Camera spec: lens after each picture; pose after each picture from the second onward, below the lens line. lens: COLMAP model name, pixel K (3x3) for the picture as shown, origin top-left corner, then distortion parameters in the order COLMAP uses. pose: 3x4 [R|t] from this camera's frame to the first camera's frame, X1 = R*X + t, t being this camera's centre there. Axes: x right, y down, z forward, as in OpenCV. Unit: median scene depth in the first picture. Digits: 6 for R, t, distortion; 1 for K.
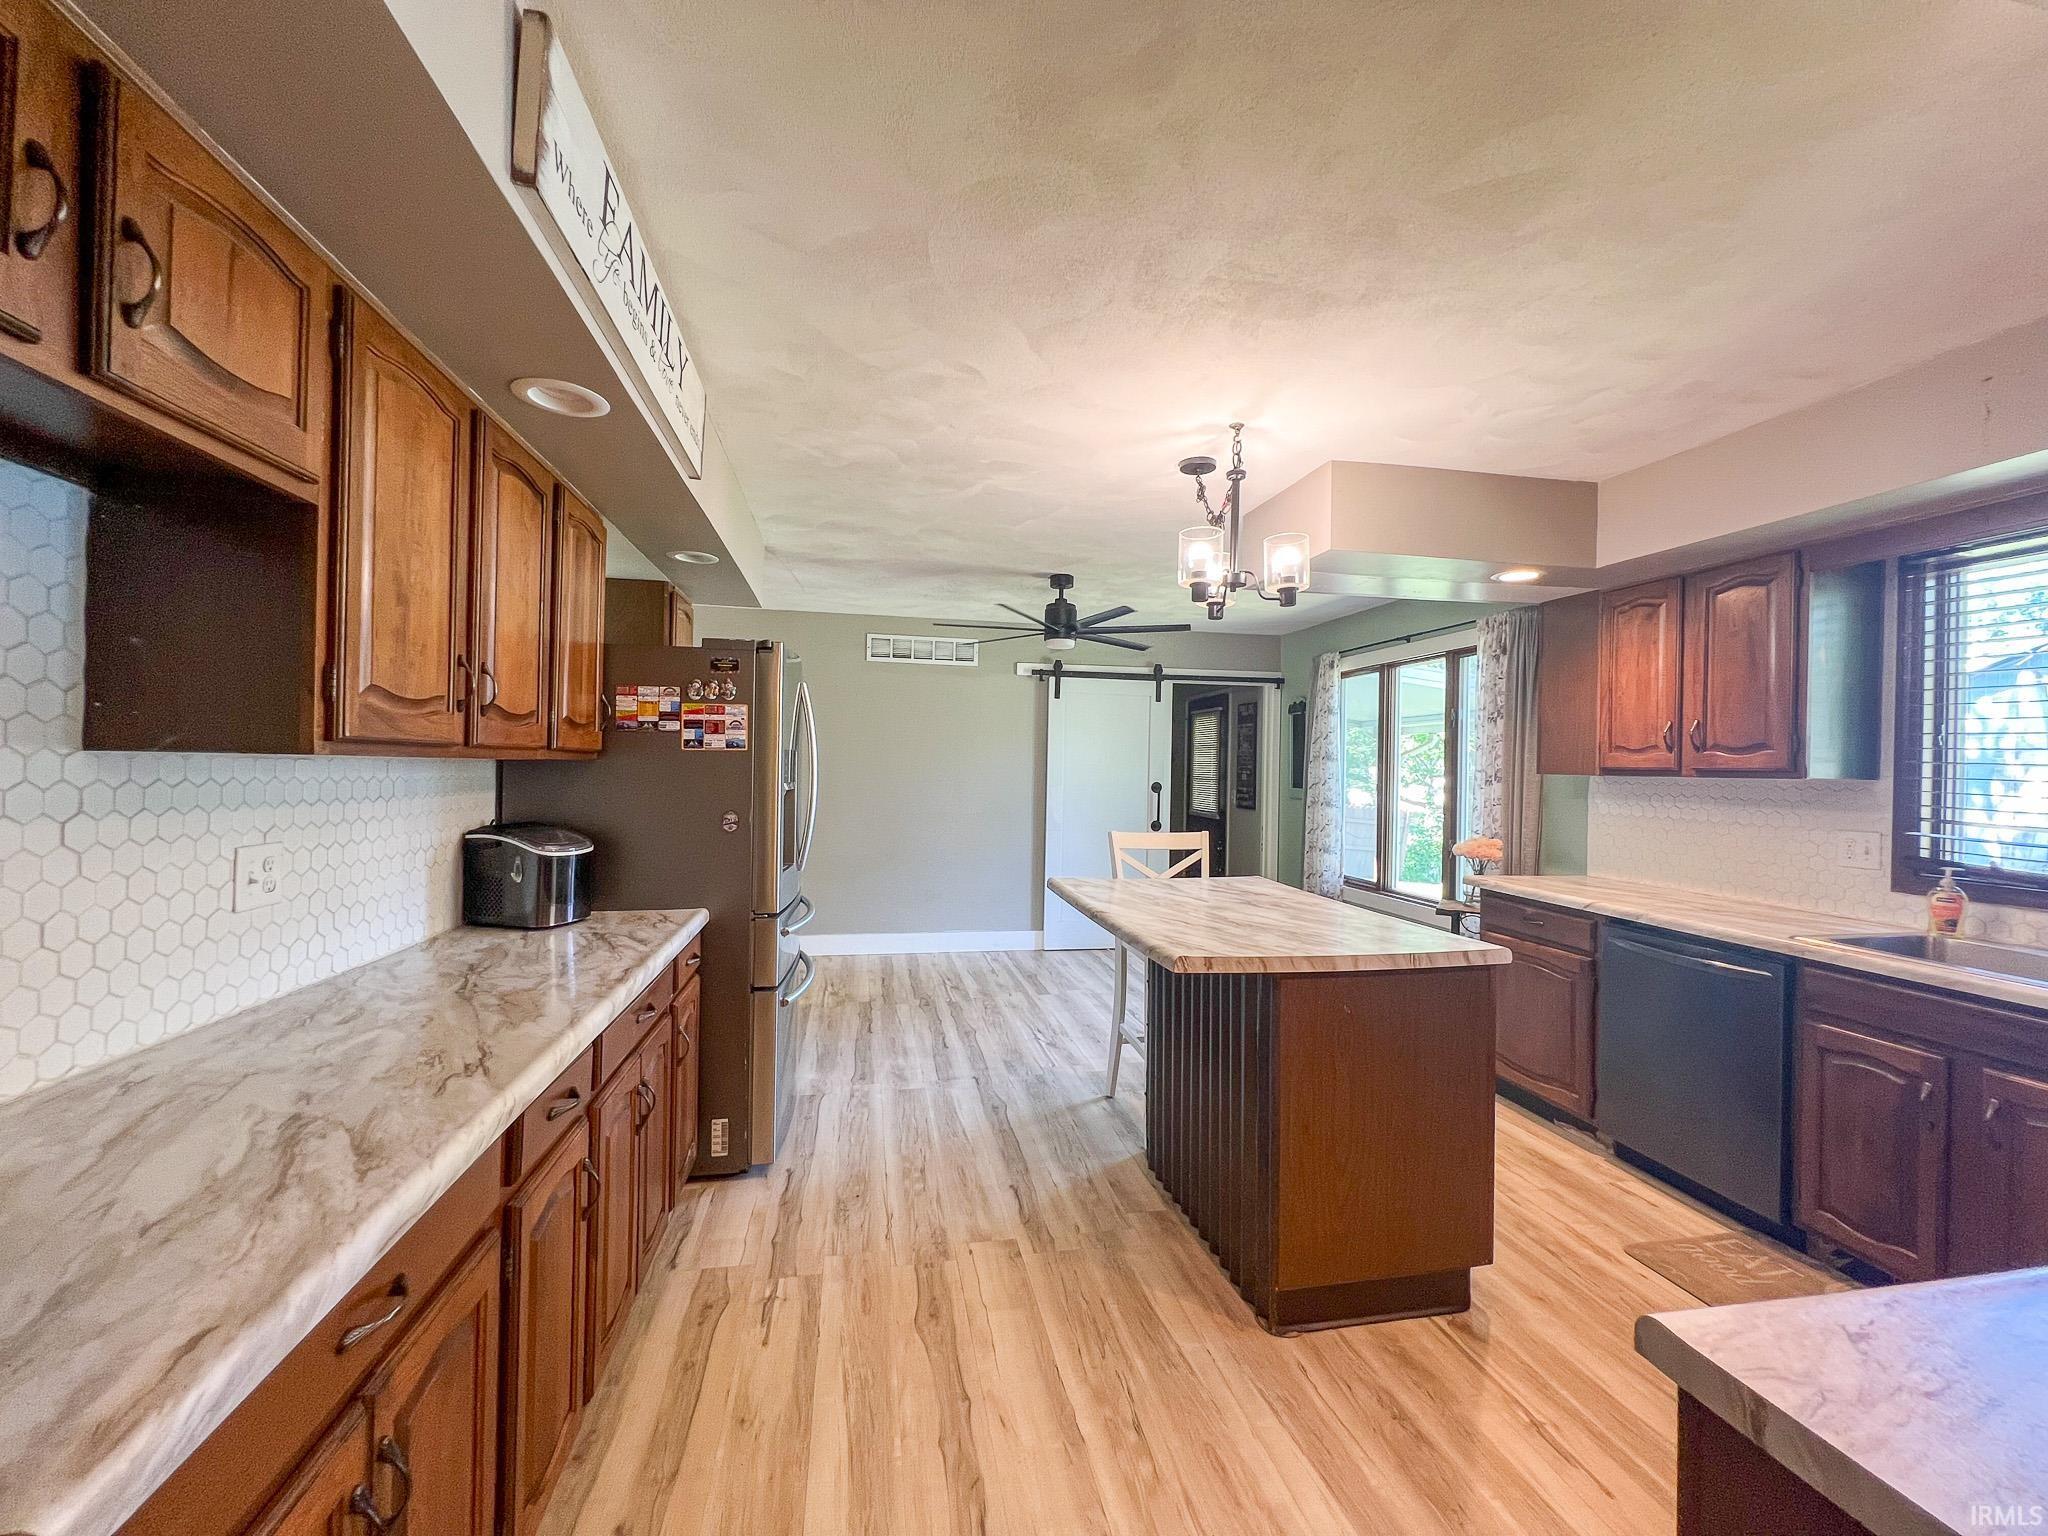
lens RADIAL K [[822.3, 0, 1017.3], [0, 822.3, 767.2], [0, 0, 1]] dist [-0.002727, 0.000461]
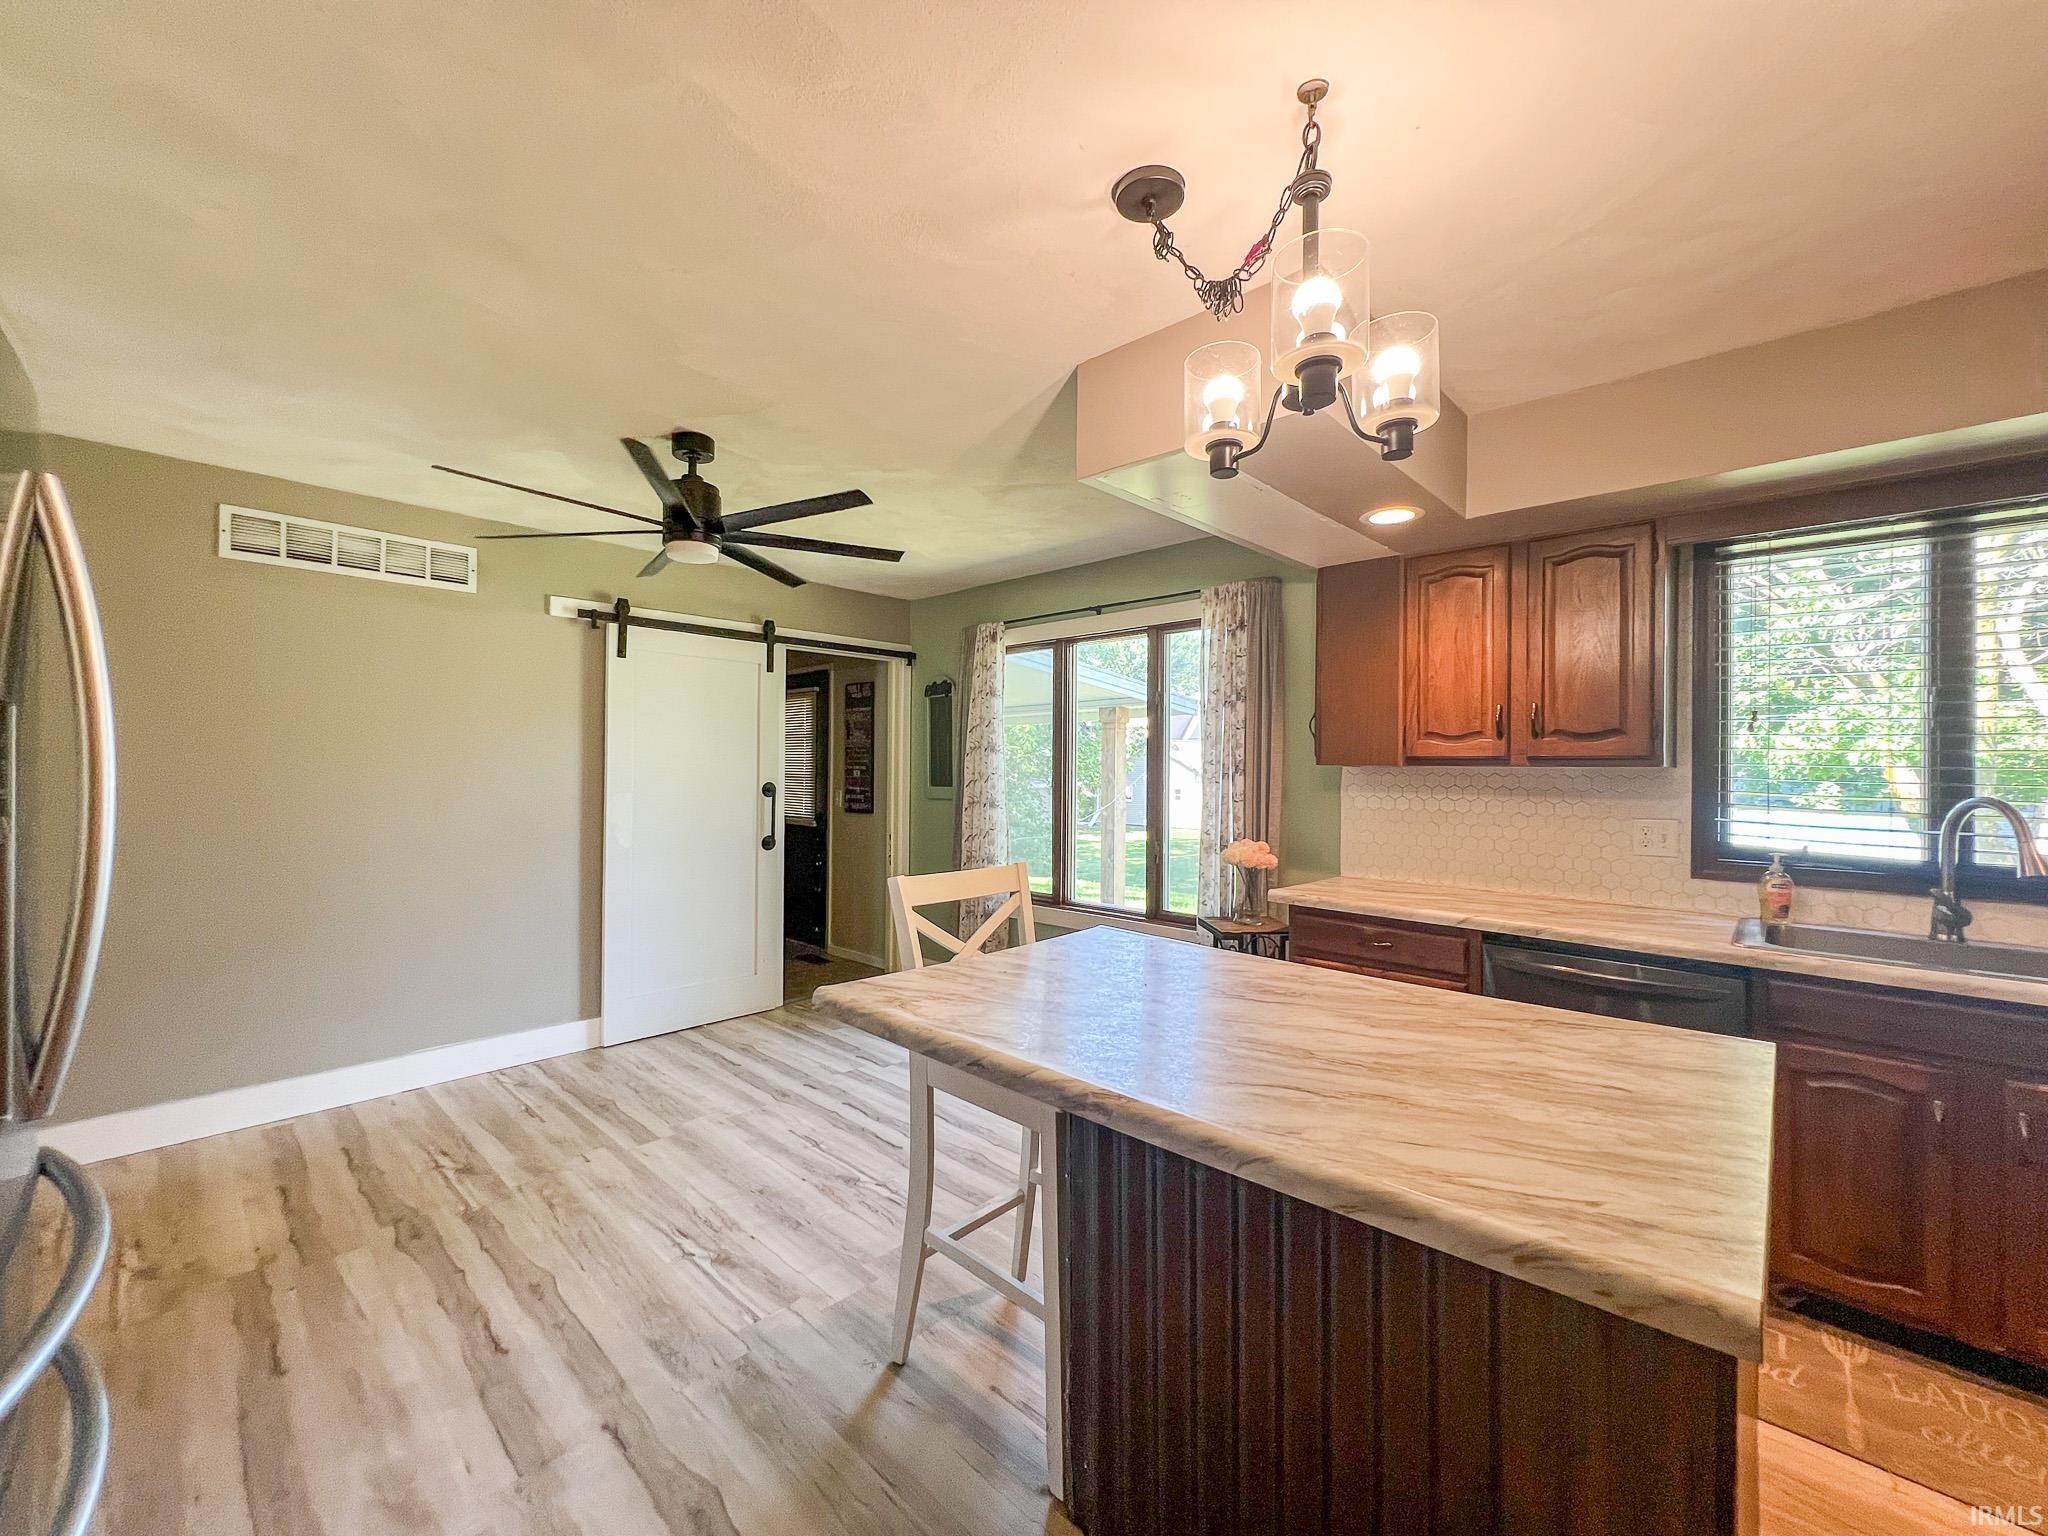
lens RADIAL K [[822.3, 0, 1021.1], [0, 822.3, 765.6], [0, 0, 1]] dist [-0.002727, 0.000461]
pose [[0.810132, -0.009391, 0.586172, -0.103896], [0.007657, 0.999956, 0.005439, 0.001493], [-0.586197, 0.000082, 0.810169, 0.386277]]
